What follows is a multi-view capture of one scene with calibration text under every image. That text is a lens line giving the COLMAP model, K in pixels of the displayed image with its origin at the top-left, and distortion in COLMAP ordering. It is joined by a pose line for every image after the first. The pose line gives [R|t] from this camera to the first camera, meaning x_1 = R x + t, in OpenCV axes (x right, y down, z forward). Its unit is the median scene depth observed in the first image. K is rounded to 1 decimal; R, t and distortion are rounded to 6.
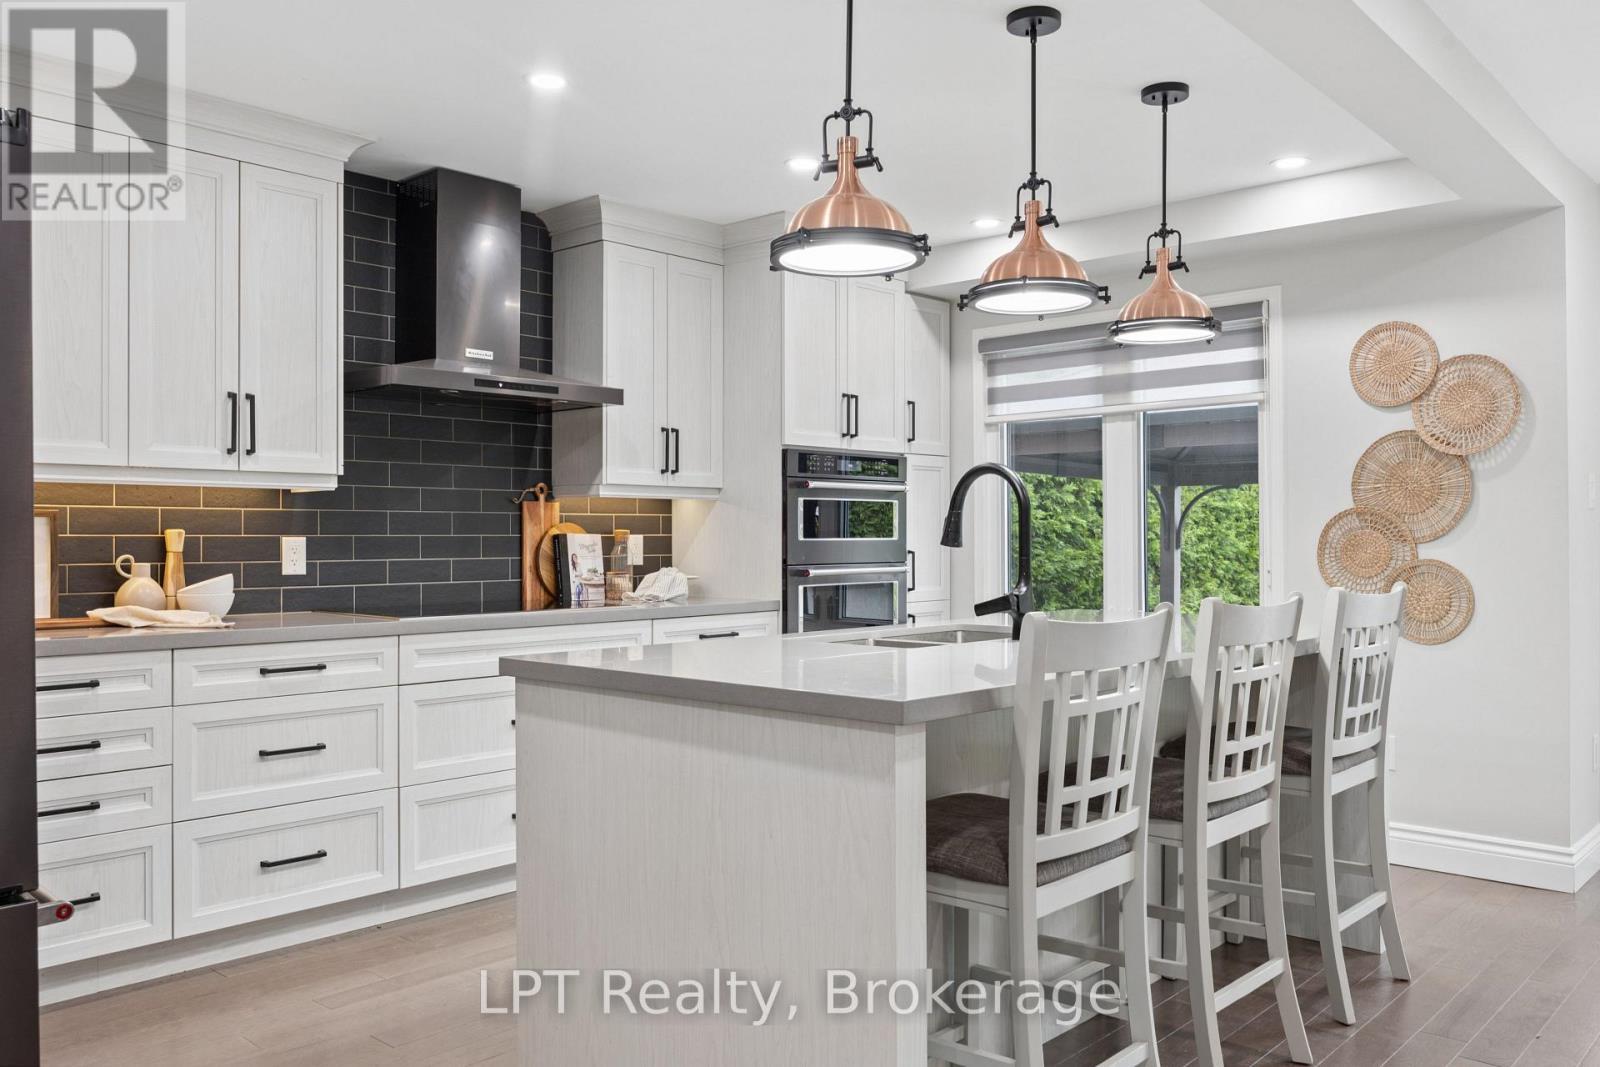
lens RADIAL K [[1248.7, 0, 819.7], [0, 1248.7, 532.1], [0, 0, 1]] dist [-0.002245, -0.000282]
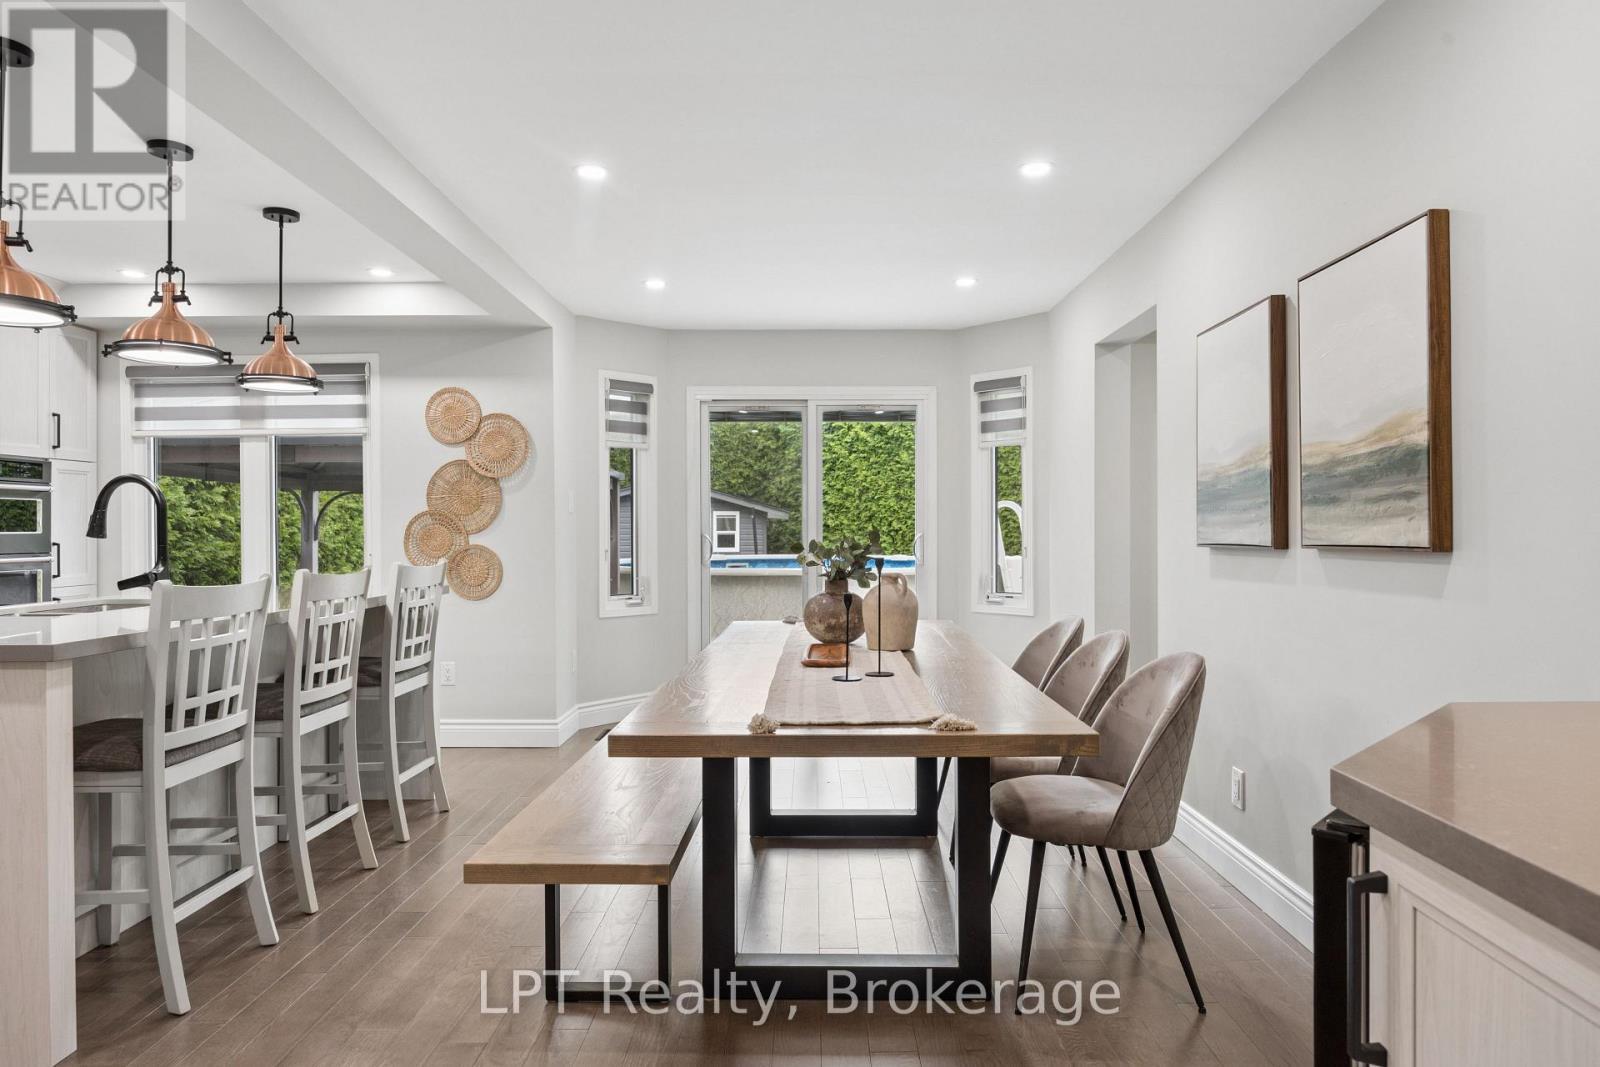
lens RADIAL K [[990.1, 0, 798.9], [0, 990.1, 528.3], [0, 0, 1]] dist [-0.008733, 0.000251]
pose [[0.751221, -0.000395, 0.660050, -0.019741], [-0.000309, 1.000000, 0.000950, 0.000598], [-0.660050, -0.000918, 0.751221, -0.223385]]
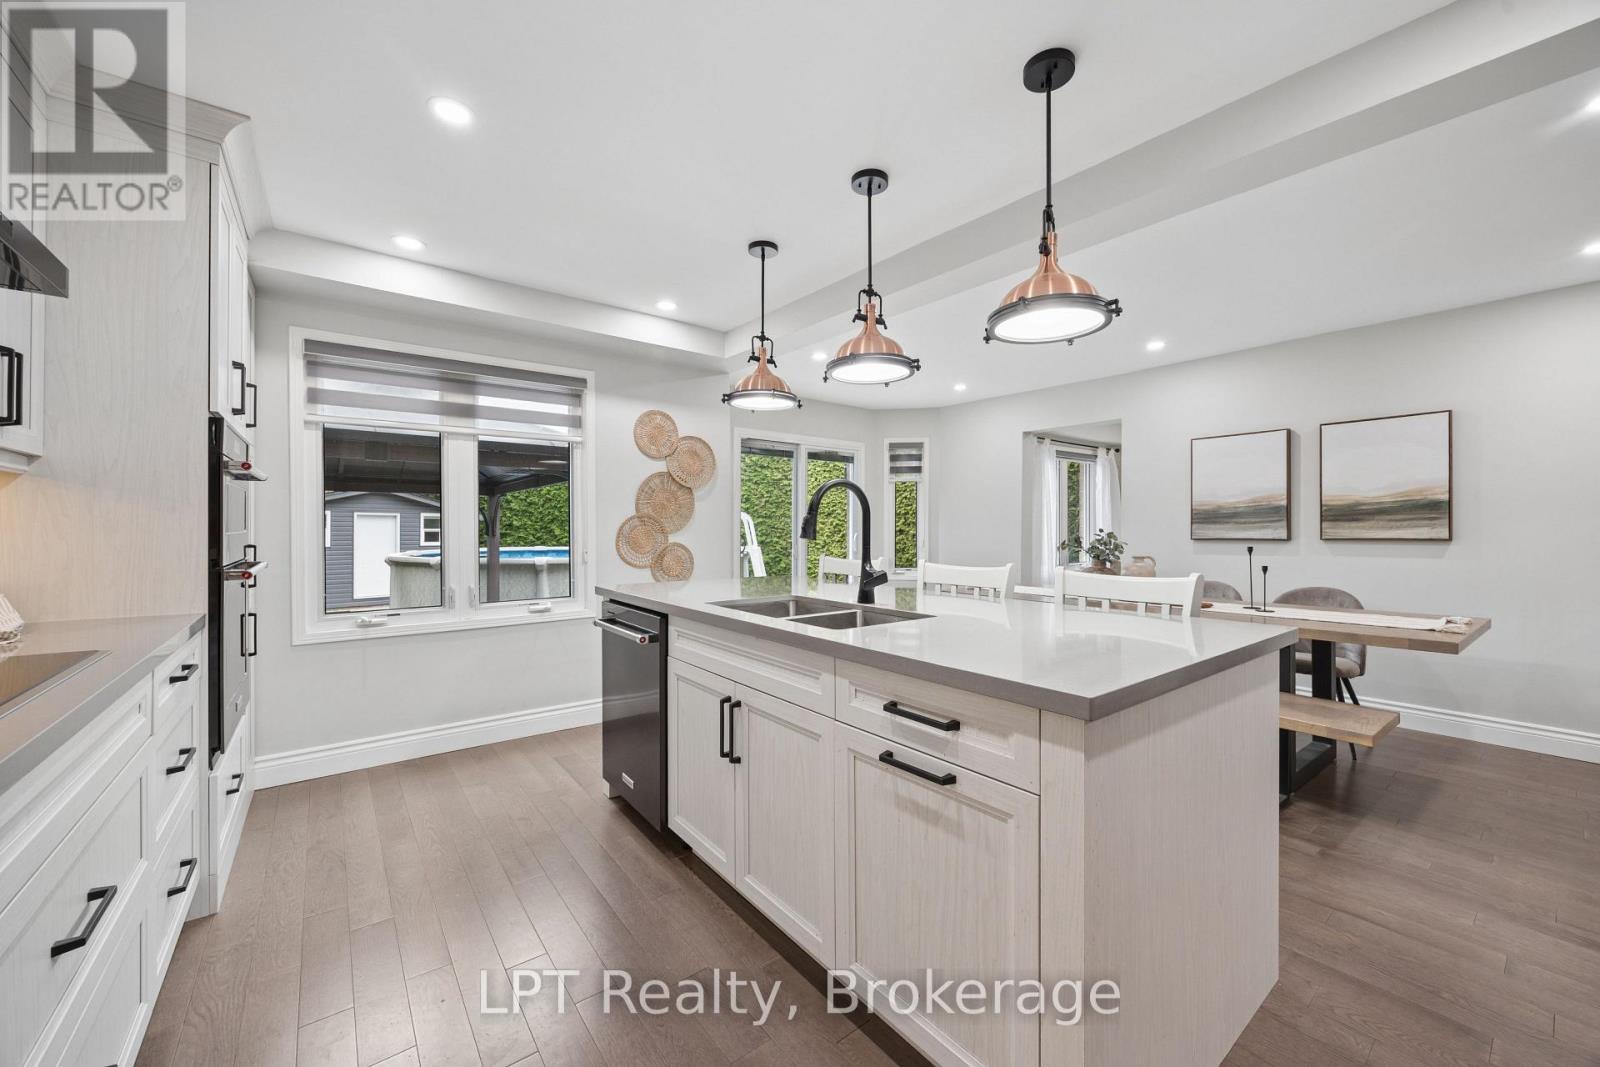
lens RADIAL K [[616.5, 0, 800.0], [0, 616.5, 533.5], [0, 0, 1]] dist [0.000516, 0.000074]
pose [[0.174808, -0.007478, 0.984574, -0.491746], [-0.005045, 0.999951, 0.008491, 0.000054], [-0.984590, -0.006452, 0.174762, 0.830443]]
